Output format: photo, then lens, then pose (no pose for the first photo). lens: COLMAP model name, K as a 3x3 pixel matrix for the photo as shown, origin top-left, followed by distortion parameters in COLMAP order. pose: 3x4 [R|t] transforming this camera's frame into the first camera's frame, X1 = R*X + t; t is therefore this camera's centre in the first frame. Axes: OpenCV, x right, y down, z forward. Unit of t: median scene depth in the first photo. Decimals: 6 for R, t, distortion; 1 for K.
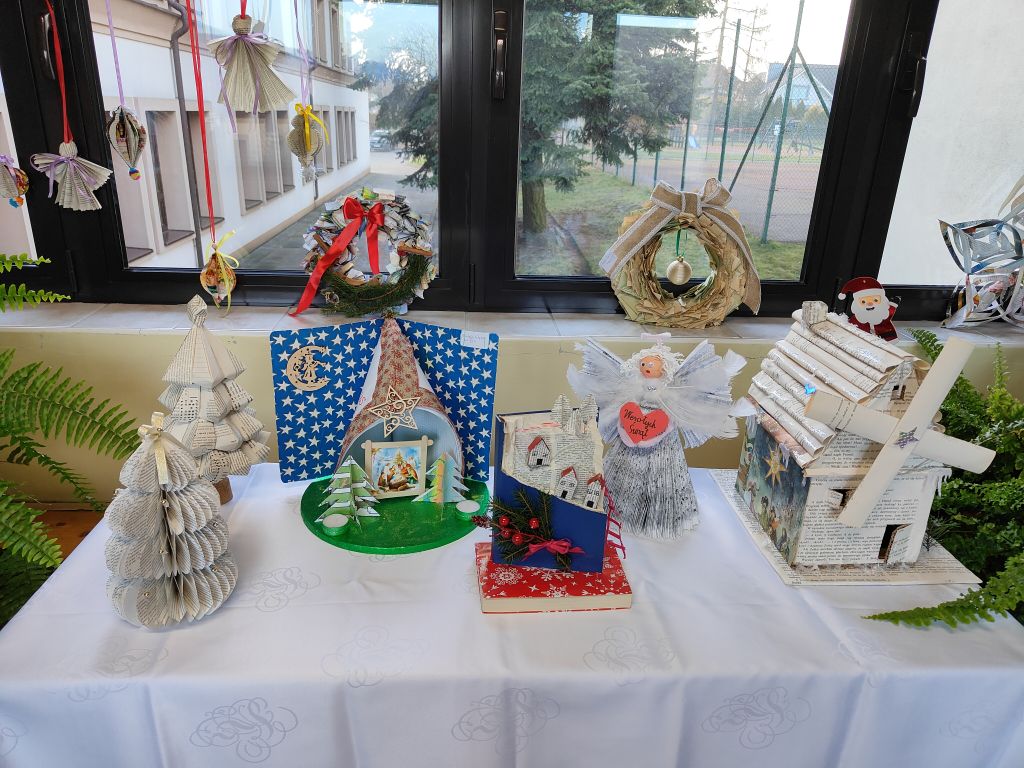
lens RADIAL K [[715.0, 0, 512.0], [0, 715.0, 384.0], [0, 0, 1]] dist [0.002244, -0.032297]
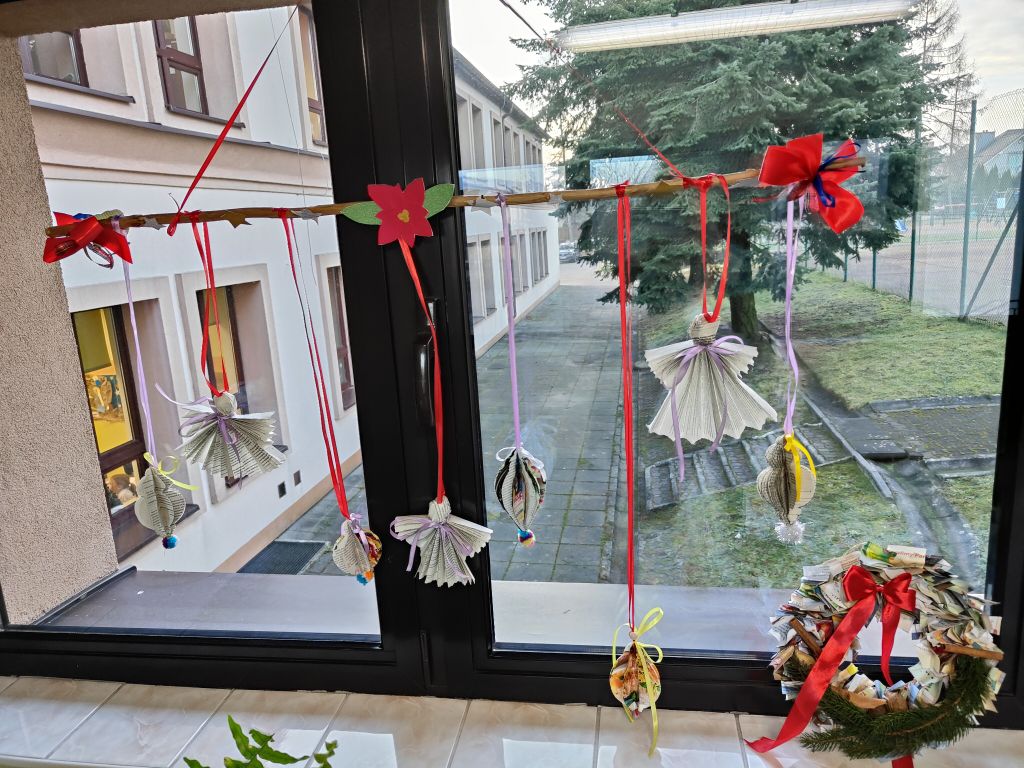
lens RADIAL K [[730.6, 0, 512.0], [0, 730.6, 384.0], [0, 0, 1]] dist [-0.004738, -0.003059]
pose [[0.964584, -0.041007, -0.260570, -0.334947], [0.001558, 0.988710, -0.149831, -0.315515], [0.263772, 0.144119, 0.953758, 0.292239]]
